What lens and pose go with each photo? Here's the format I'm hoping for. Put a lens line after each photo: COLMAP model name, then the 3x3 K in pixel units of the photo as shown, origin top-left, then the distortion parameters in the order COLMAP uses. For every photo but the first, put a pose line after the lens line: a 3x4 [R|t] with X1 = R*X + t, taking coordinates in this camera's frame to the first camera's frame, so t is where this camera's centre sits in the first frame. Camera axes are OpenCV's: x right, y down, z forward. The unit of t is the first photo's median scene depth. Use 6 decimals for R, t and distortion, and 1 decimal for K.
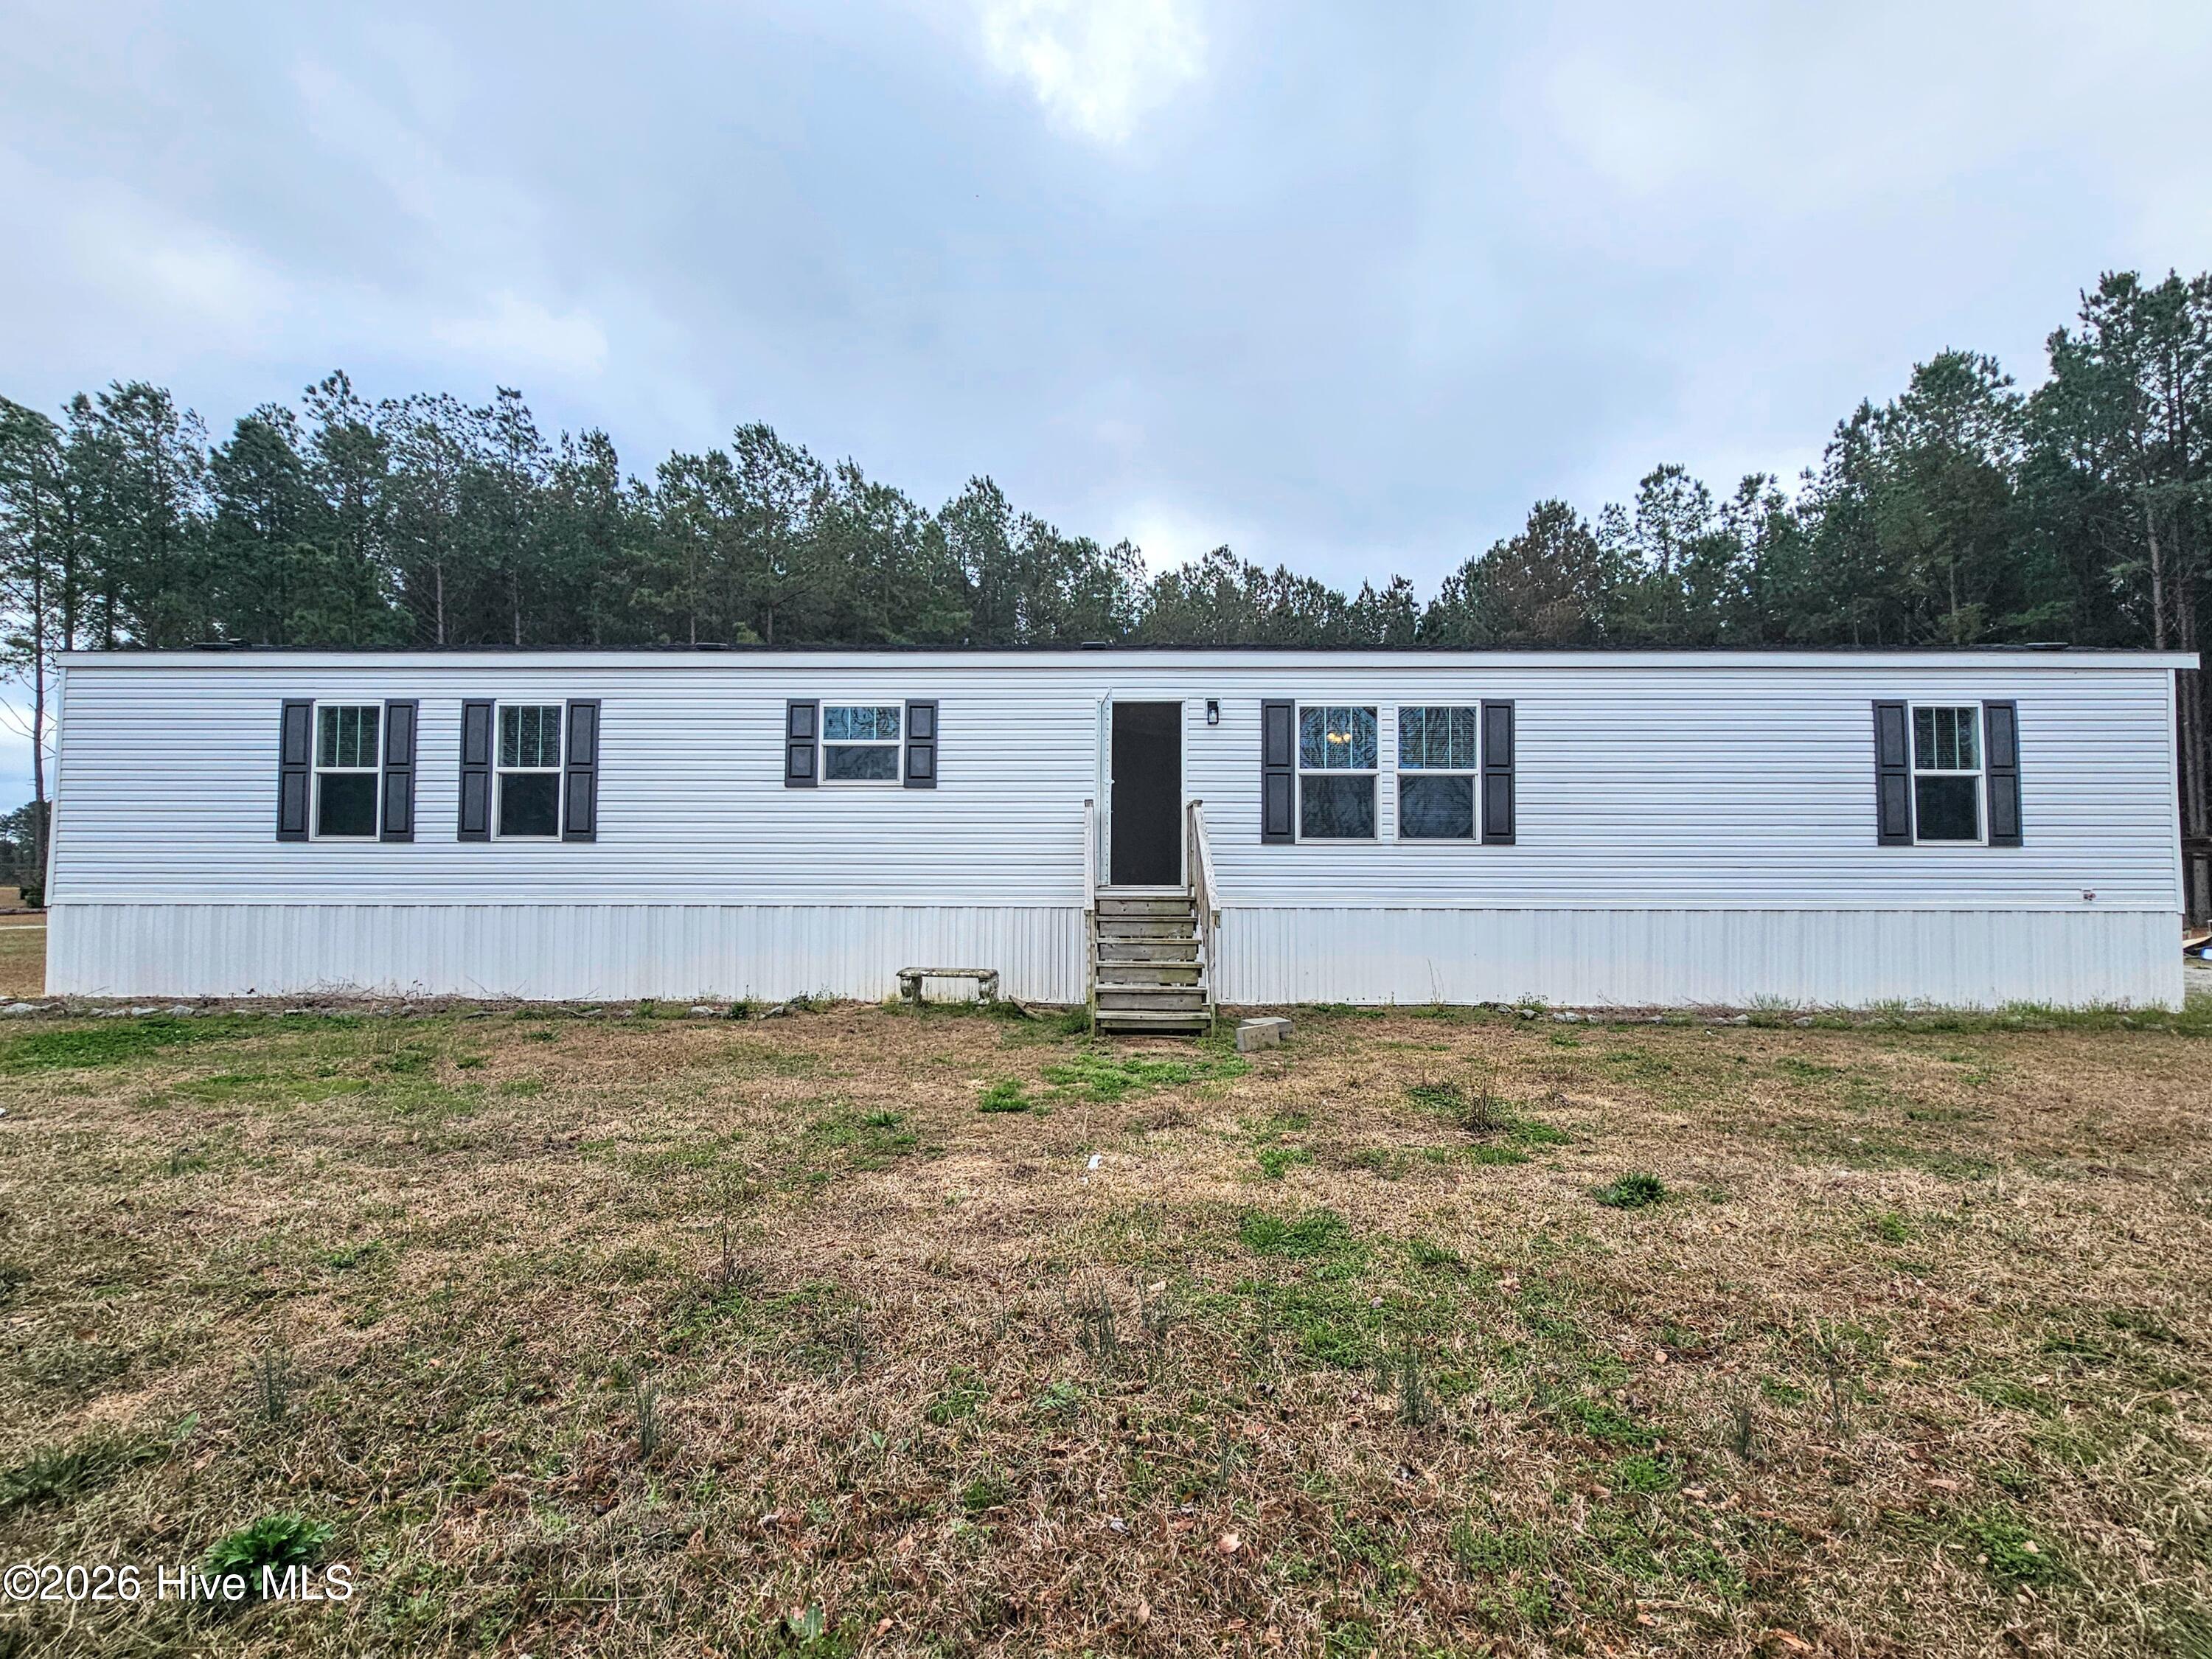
lens RADIAL K [[906.1, 0, 1098.2], [0, 906.1, 833.3], [0, 0, 1]] dist [0.000751, 0.000117]
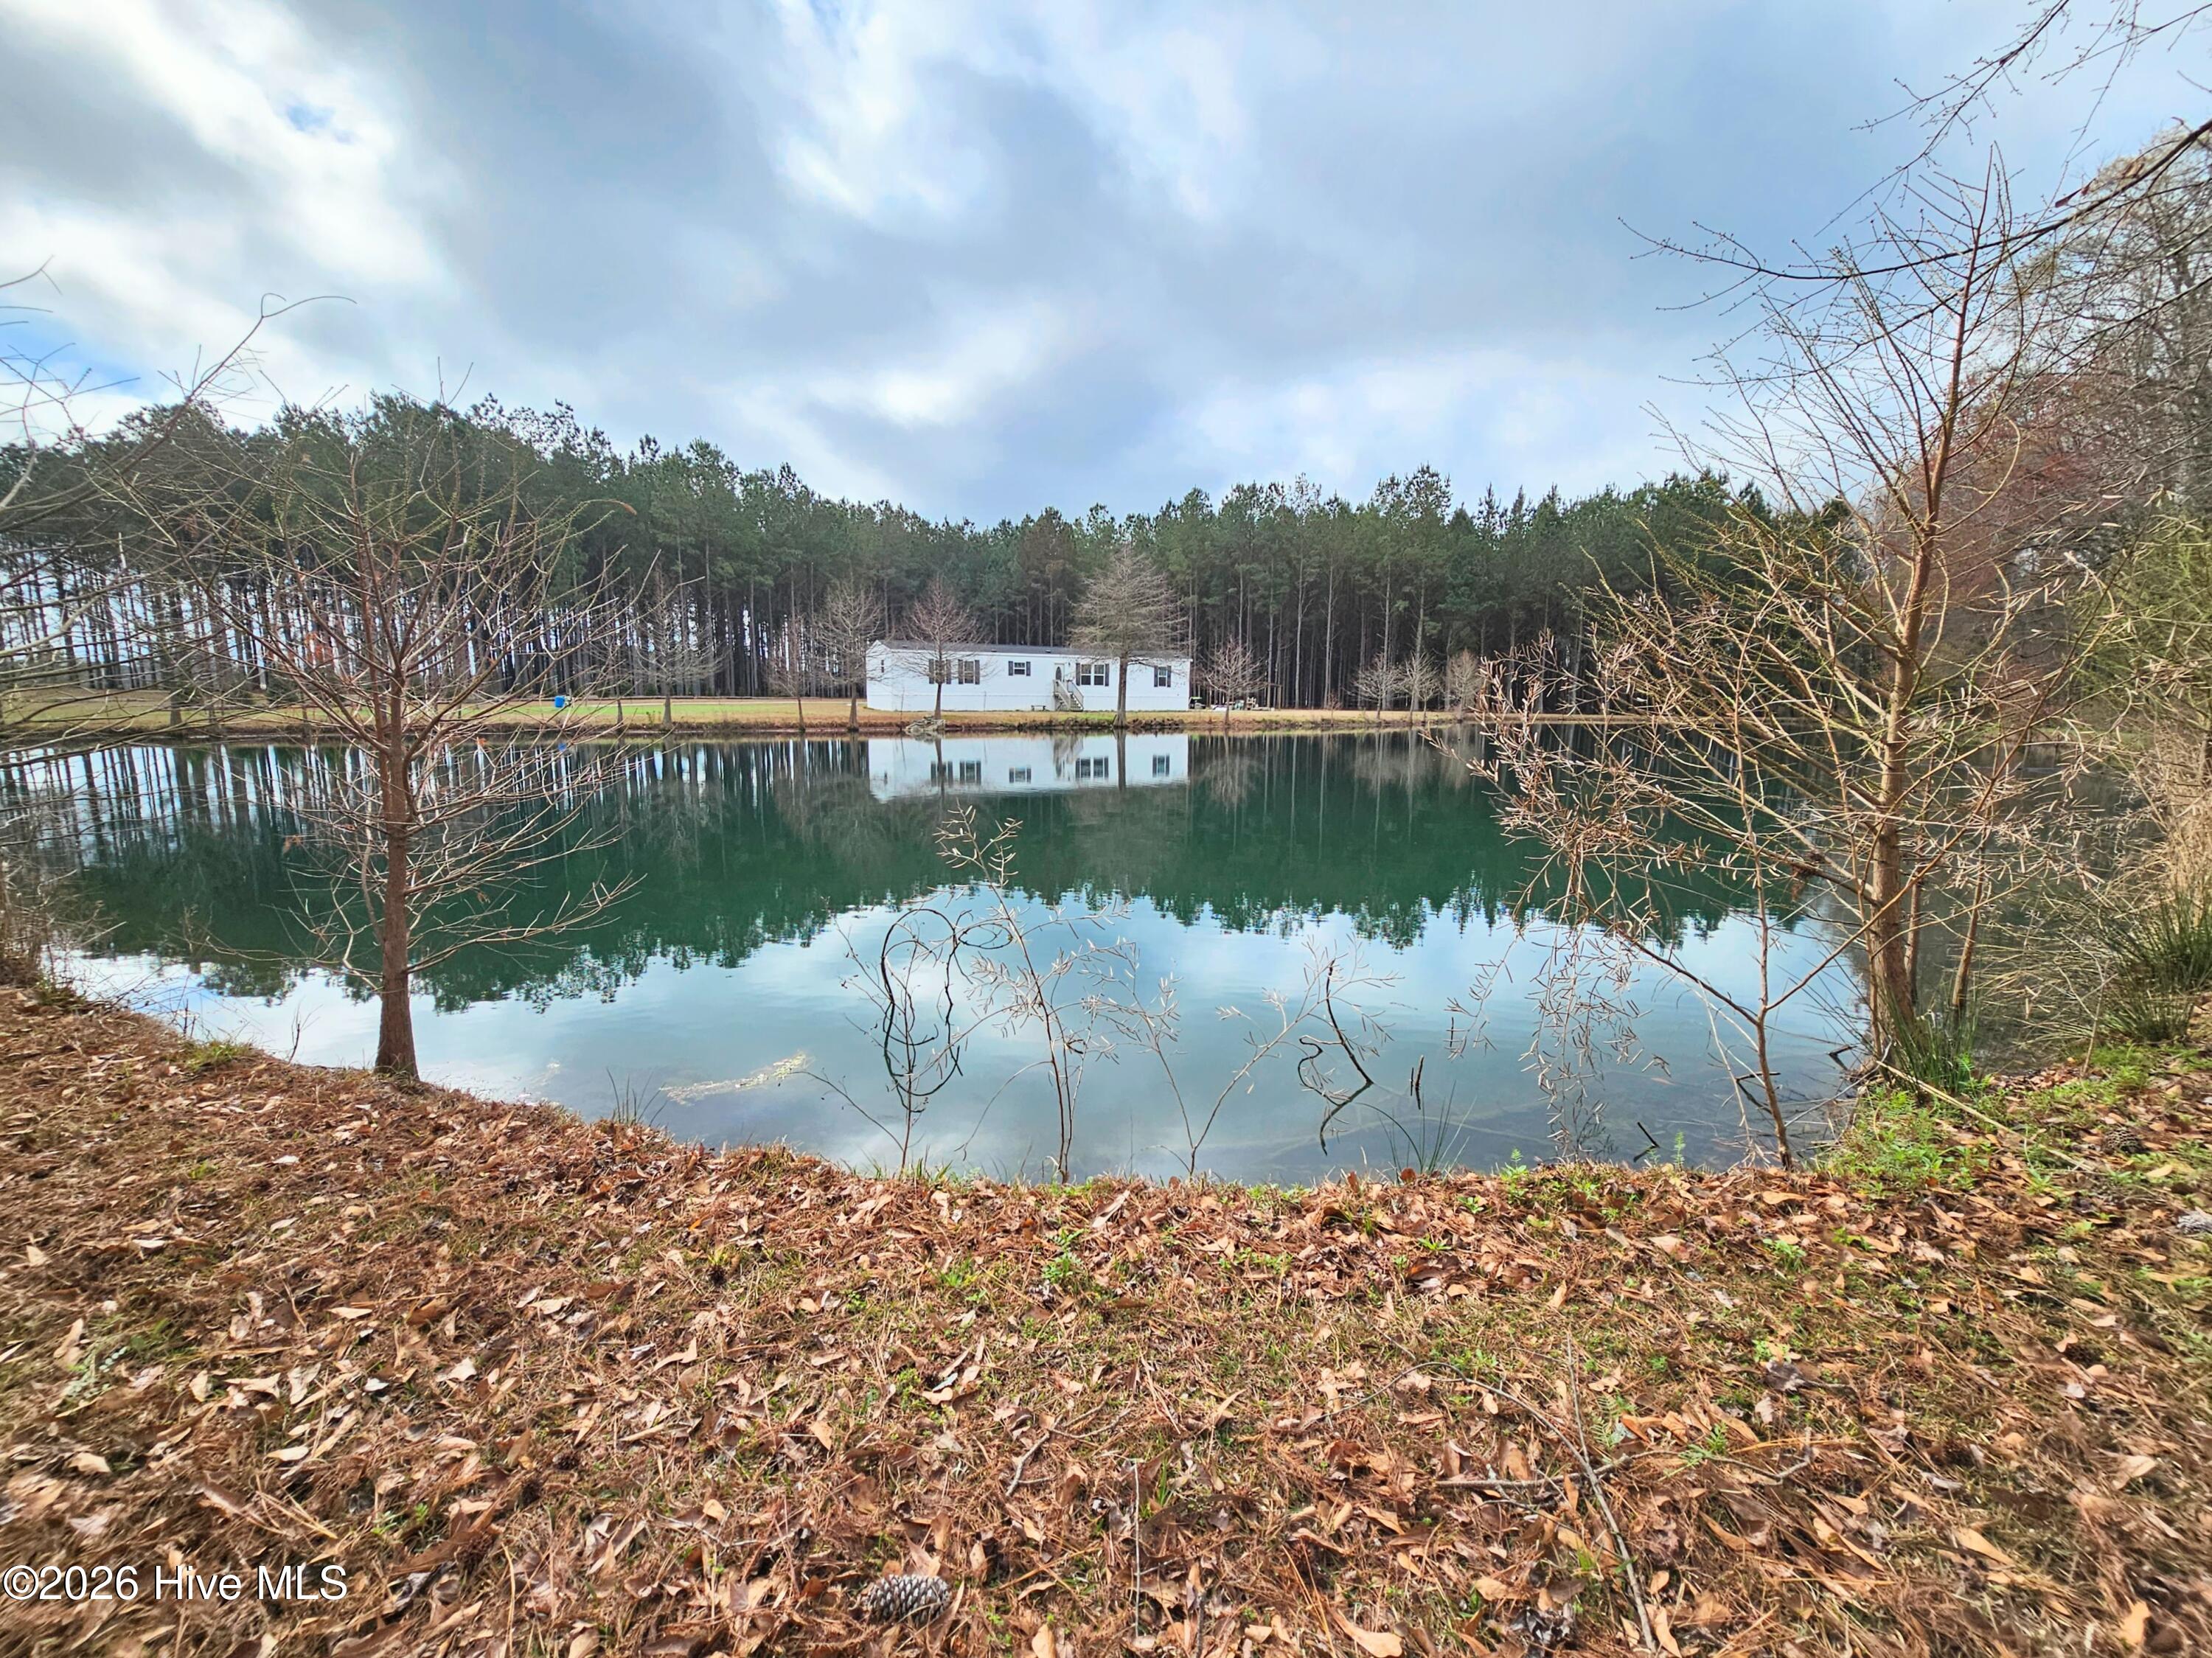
lens RADIAL K [[897.2, 0, 1094.5], [0, 897.2, 834.6], [0, 0, 1]] dist [-0.002813, -0.000161]
pose [[0.819526, -0.080850, 0.567310, -3.206835], [-0.035270, 0.981003, 0.190759, -0.164345], [-0.571955, -0.176341, 0.801106, -4.082769]]
